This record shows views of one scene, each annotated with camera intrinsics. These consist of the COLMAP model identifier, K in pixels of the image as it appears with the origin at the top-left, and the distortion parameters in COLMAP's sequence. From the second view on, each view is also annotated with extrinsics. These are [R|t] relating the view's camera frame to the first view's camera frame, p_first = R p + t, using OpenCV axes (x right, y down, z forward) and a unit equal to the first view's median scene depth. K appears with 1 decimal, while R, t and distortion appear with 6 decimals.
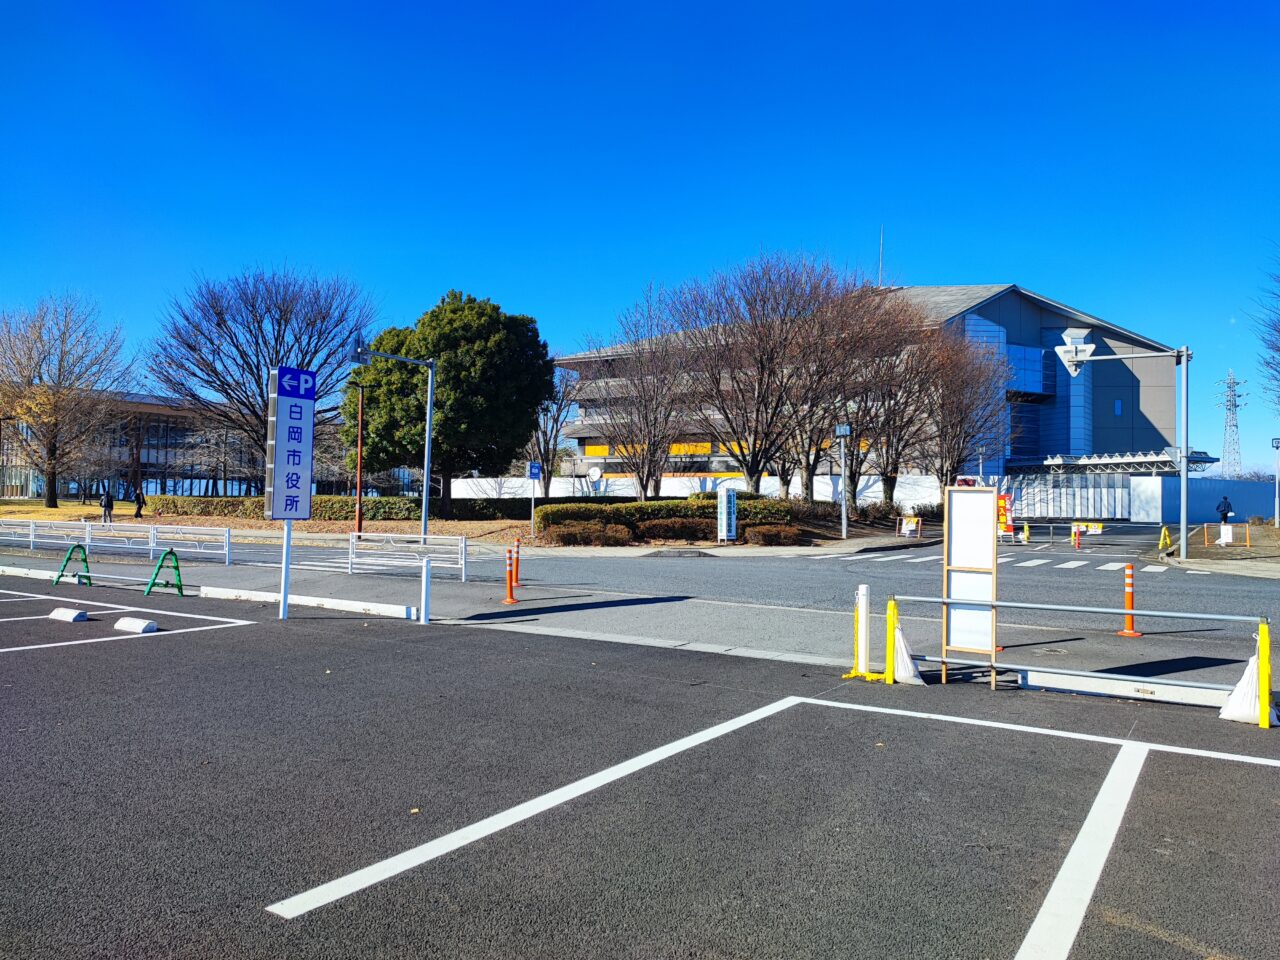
lens RADIAL K [[919.2, 0, 644.1], [0, 919.2, 475.8], [0, 0, 1]] dist [0.020782, -0.009762]
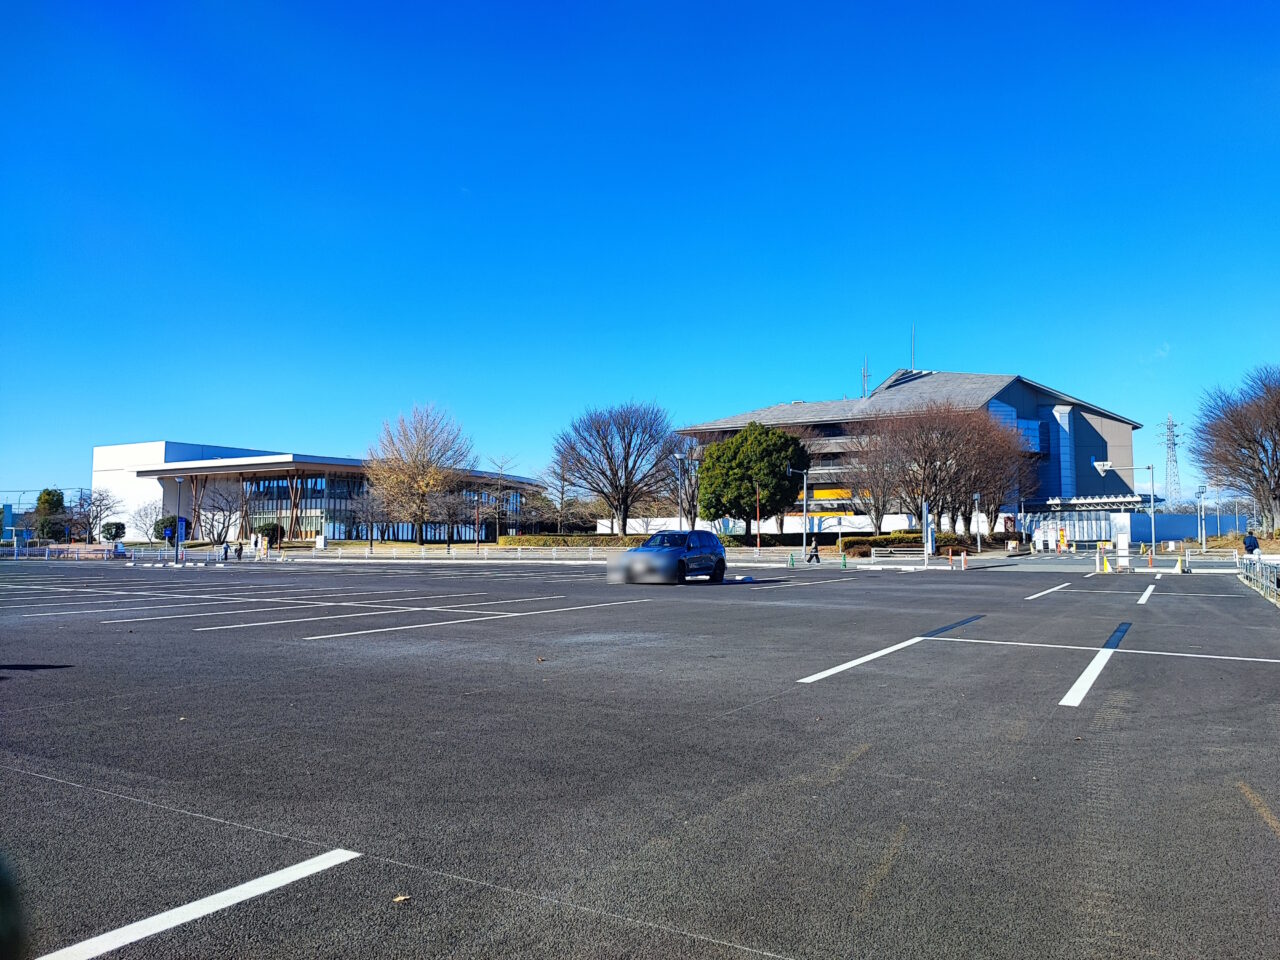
lens RADIAL K [[919.2, 0, 640.4], [0, 919.2, 478.7], [0, 0, 1]] dist [0.020782, -0.009762]
pose [[0.998953, -0.014440, 0.043407, -0.330055], [0.015736, 0.999436, -0.029672, -0.023290], [-0.042954, 0.030324, 0.998617, -0.521316]]
